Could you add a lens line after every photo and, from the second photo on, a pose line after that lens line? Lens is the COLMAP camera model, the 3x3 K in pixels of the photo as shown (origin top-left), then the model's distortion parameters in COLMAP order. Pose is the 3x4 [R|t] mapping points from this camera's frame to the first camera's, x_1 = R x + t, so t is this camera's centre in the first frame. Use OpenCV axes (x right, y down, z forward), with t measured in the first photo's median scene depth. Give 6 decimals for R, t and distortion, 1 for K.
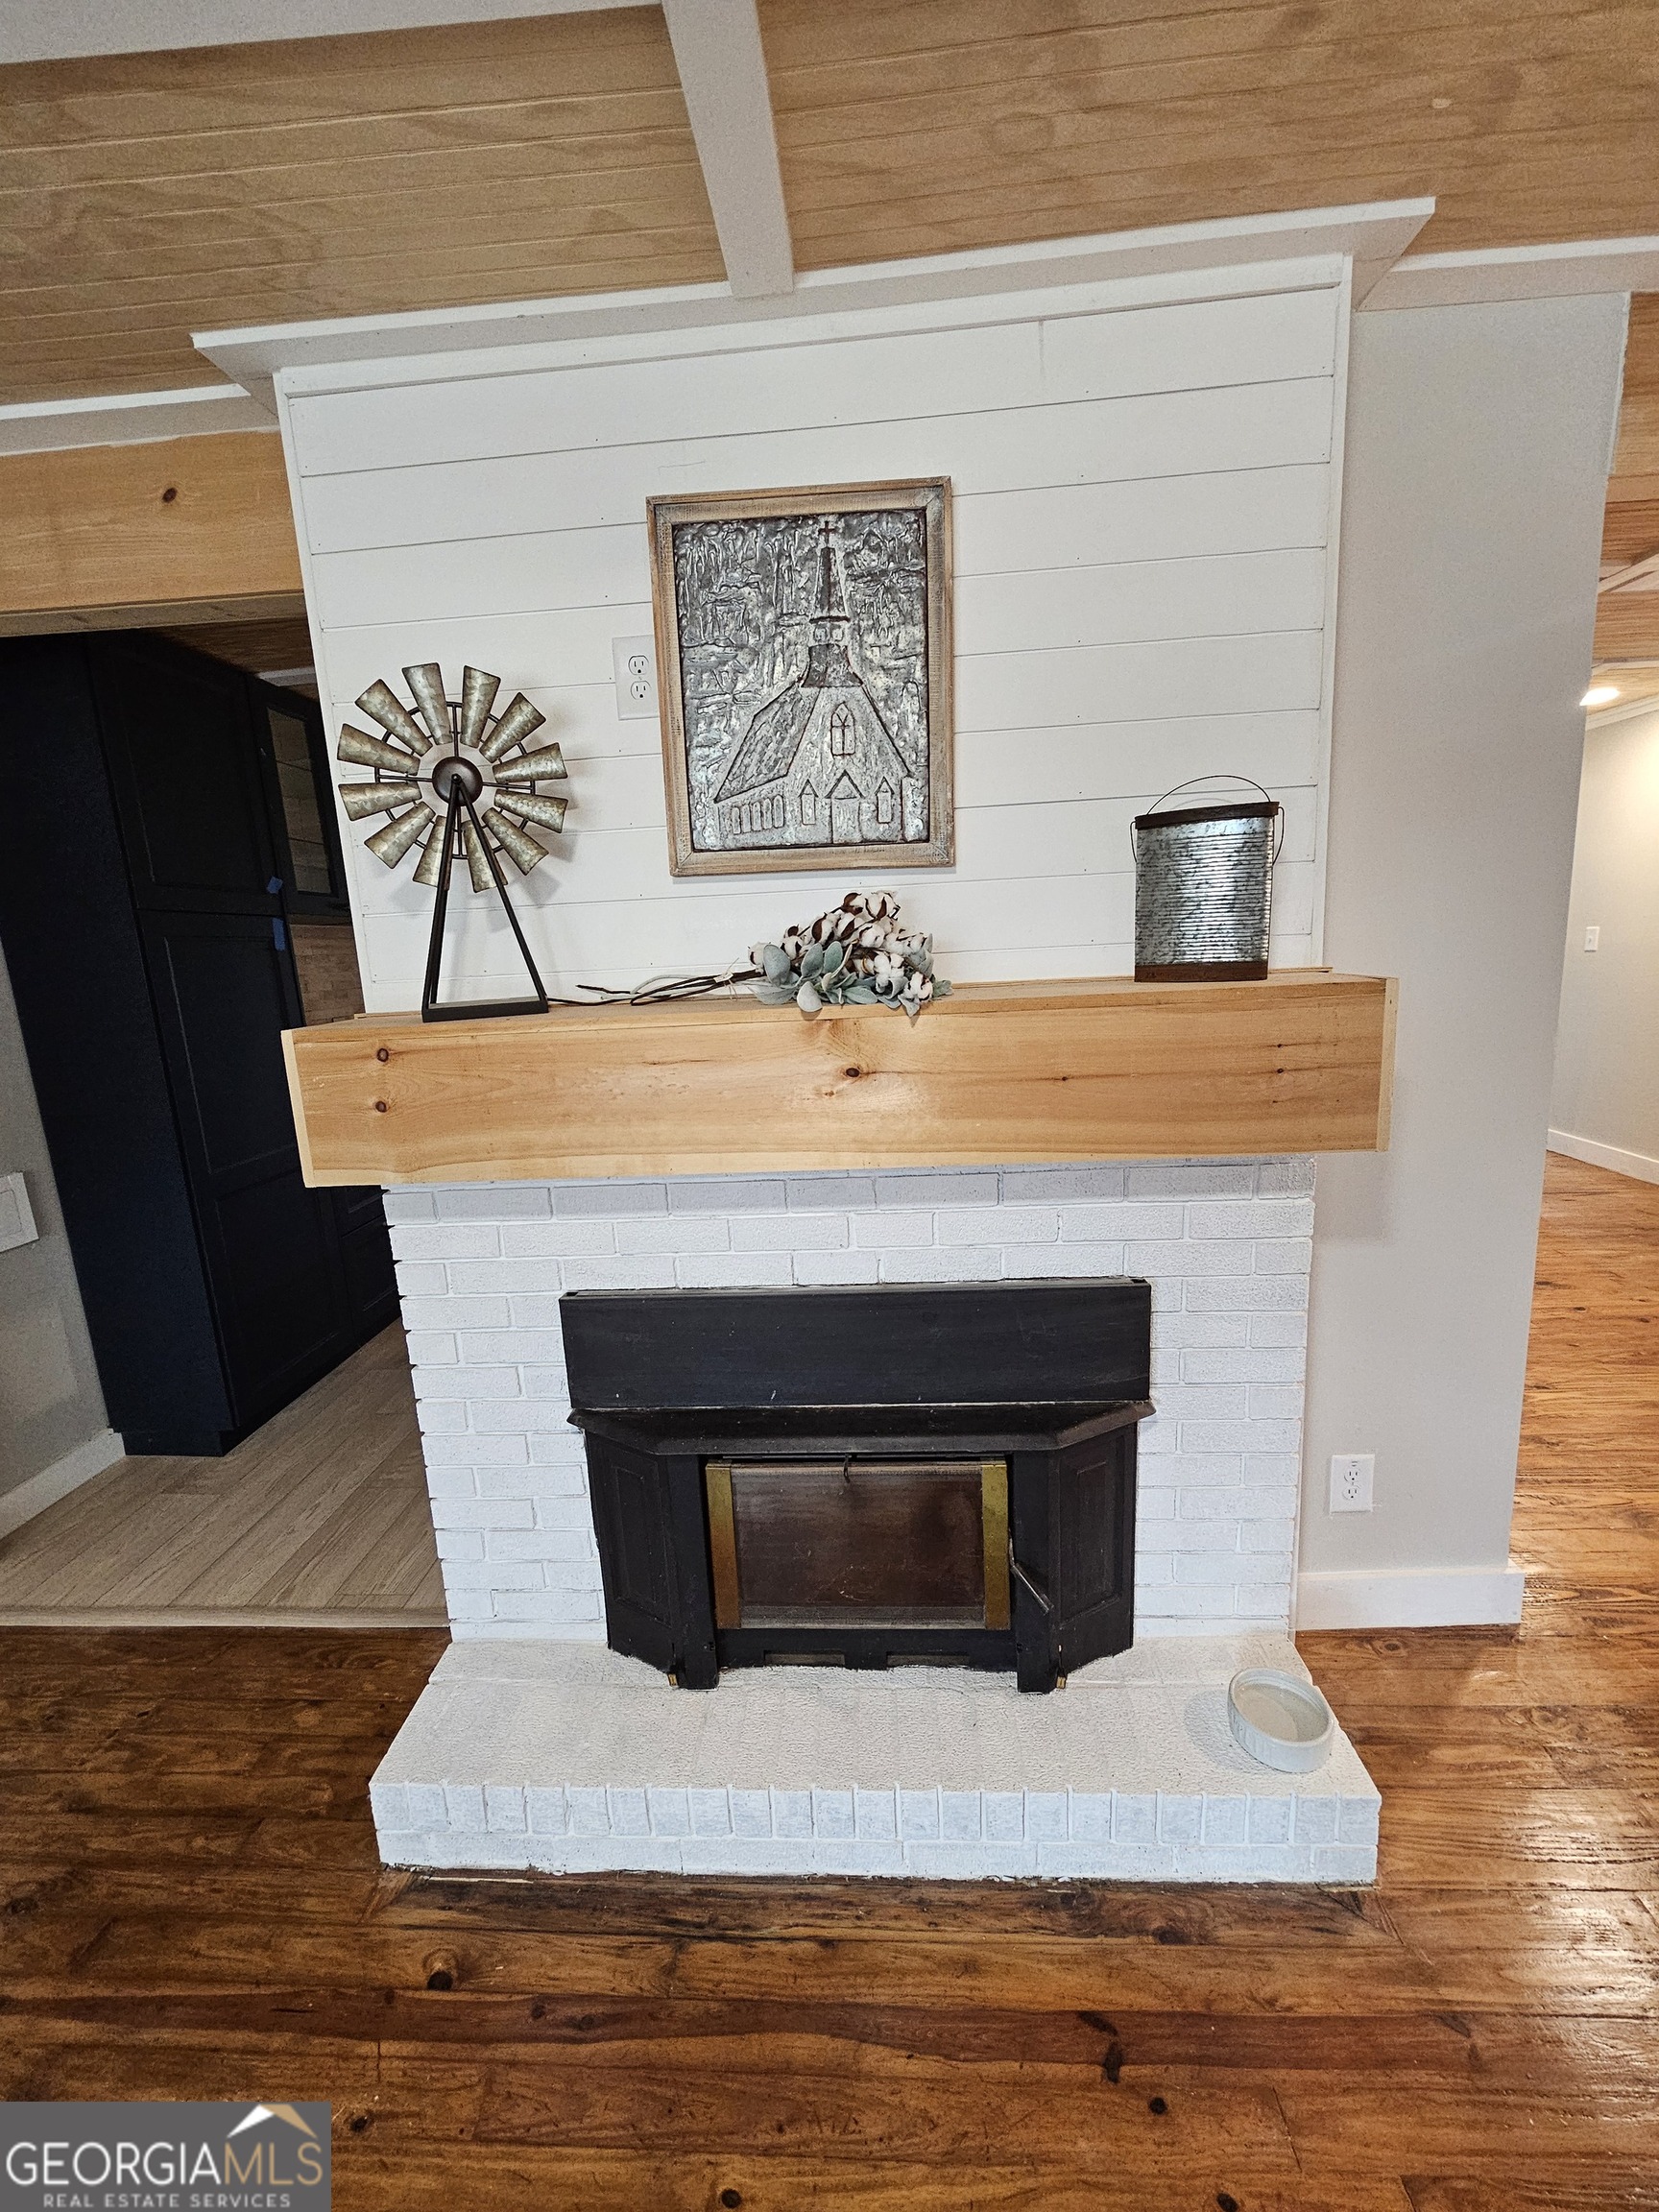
lens RADIAL K [[901.5, 0, 828.0], [0, 901.5, 1105.1], [0, 0, 1]] dist [0.002264, -0.000251]
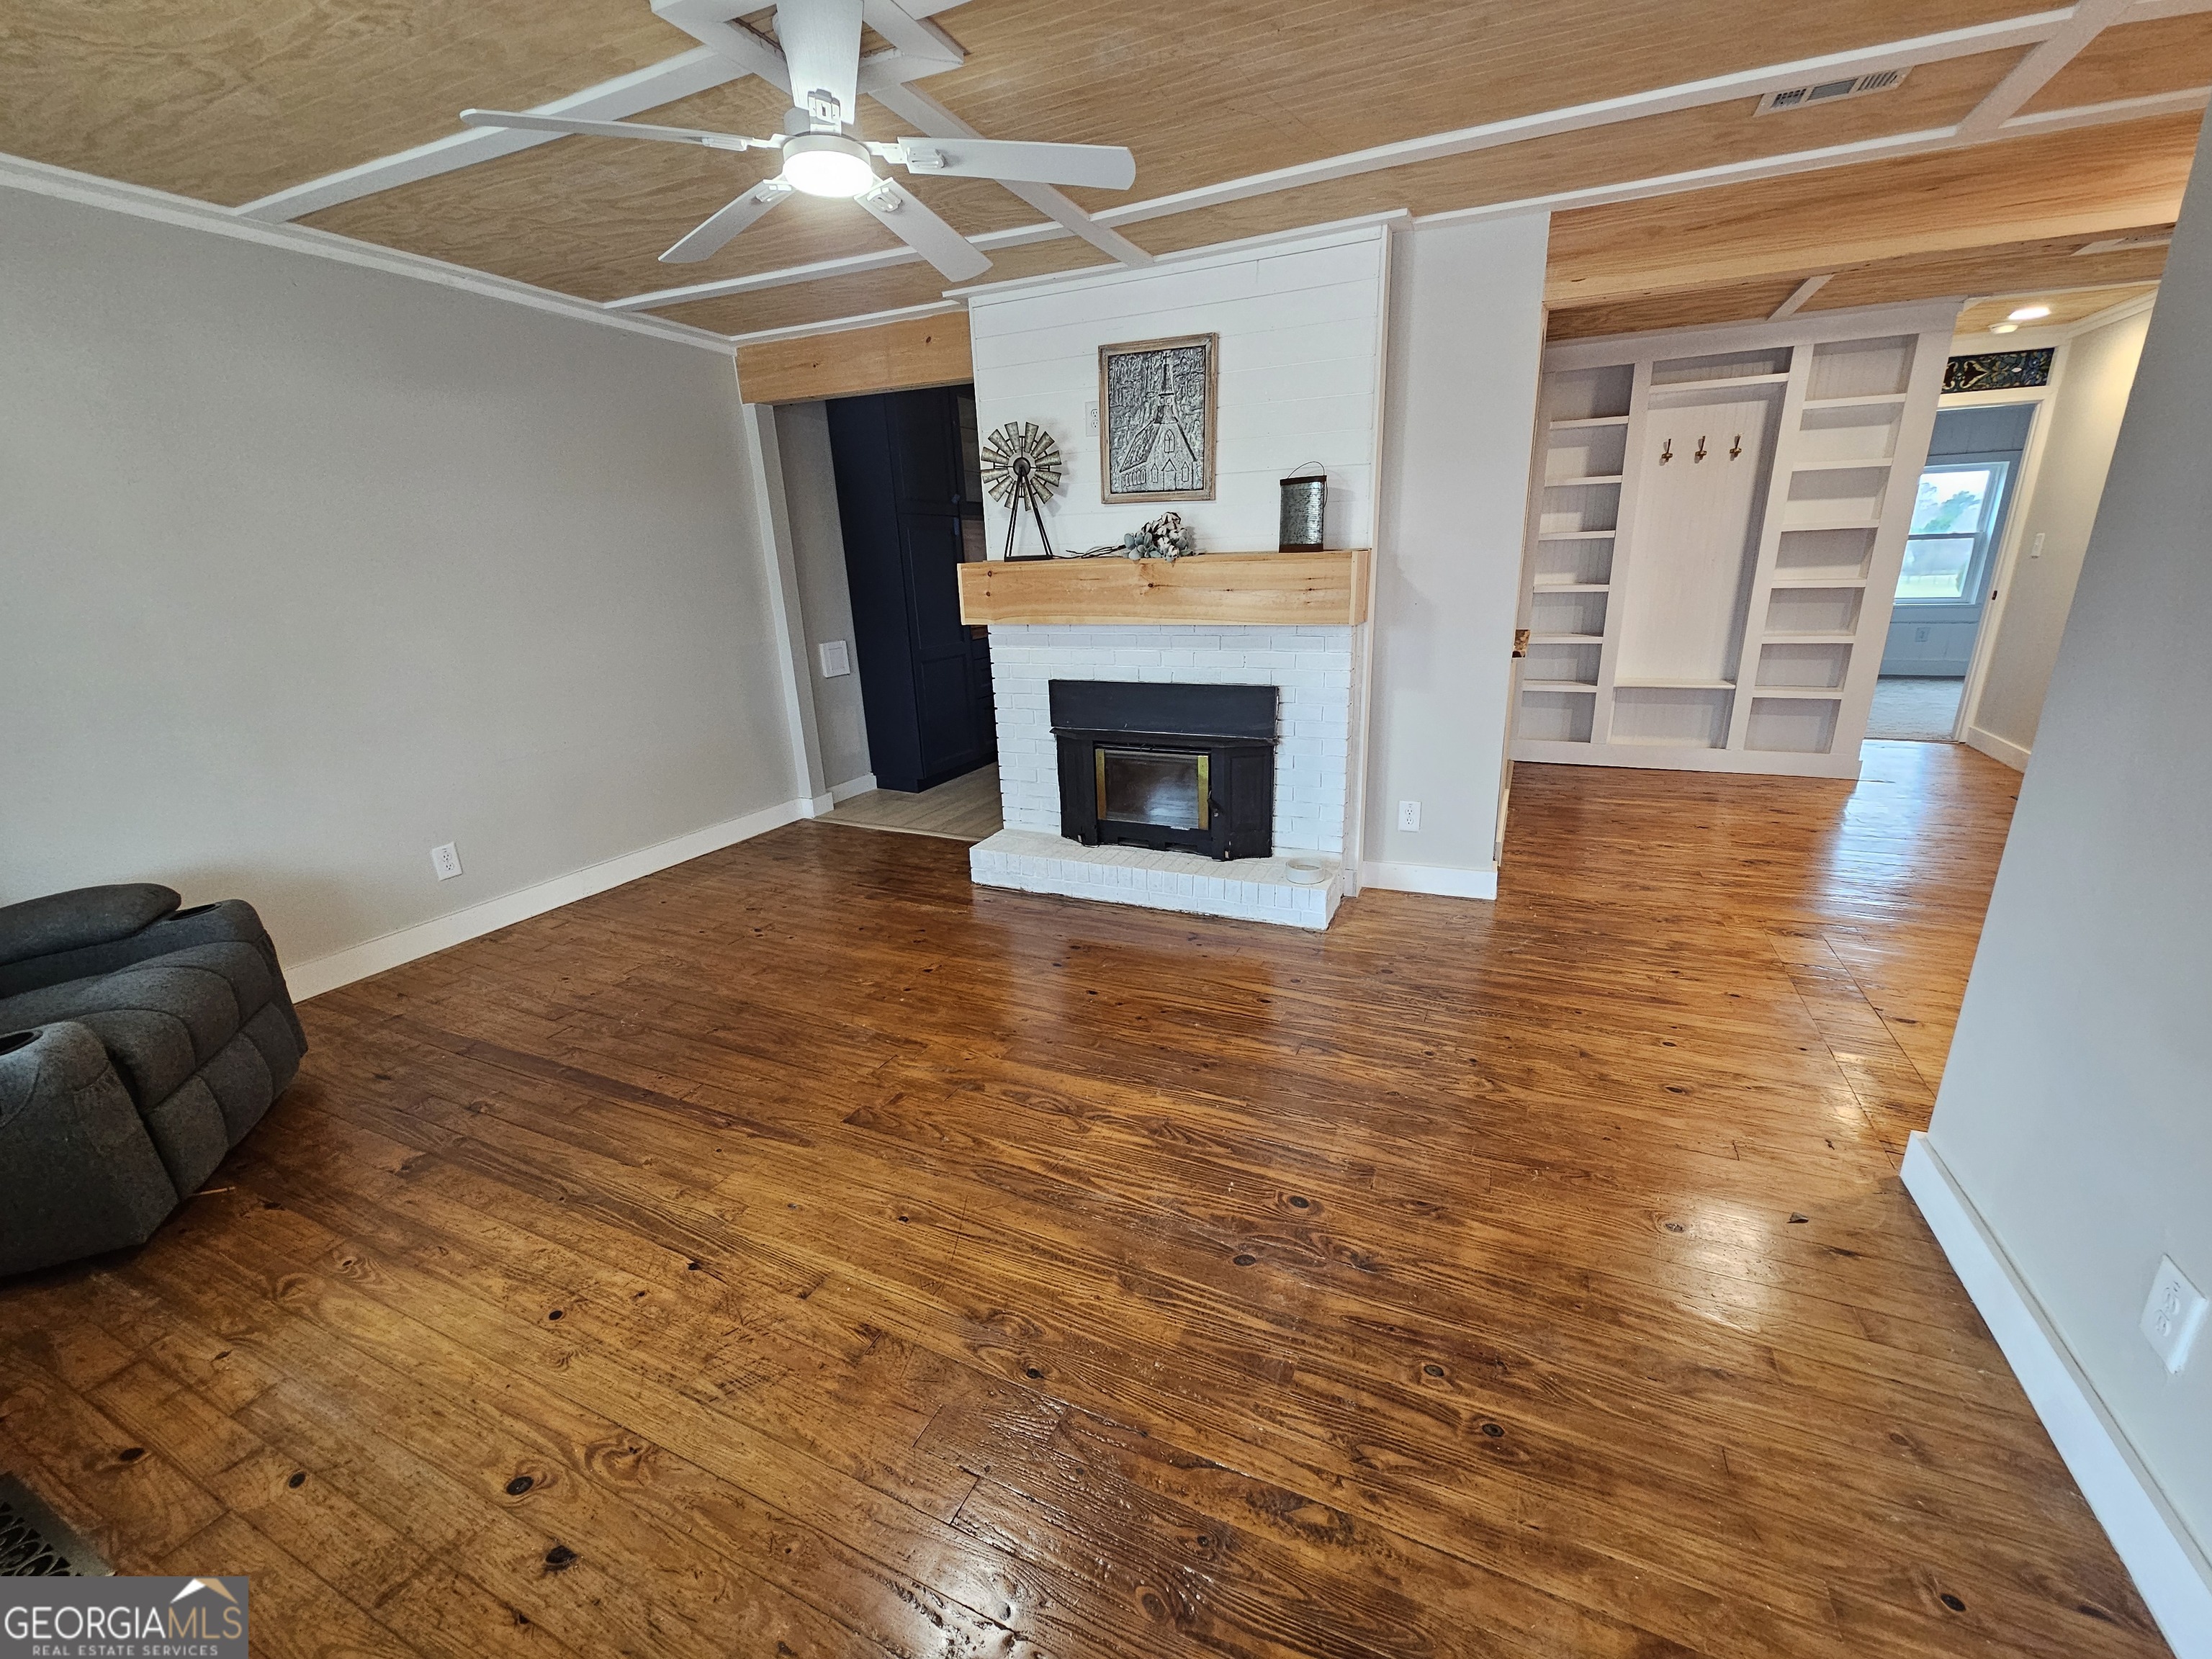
lens RADIAL K [[901.5, 0, 1112.9], [0, 901.5, 829.1], [0, 0, 1]] dist [0.002264, -0.000251]
pose [[0.933346, 0.125714, -0.336245, 0.815051], [-0.079614, 0.985839, 0.147589, 0.258579], [0.350037, -0.110982, 0.930138, -1.400597]]
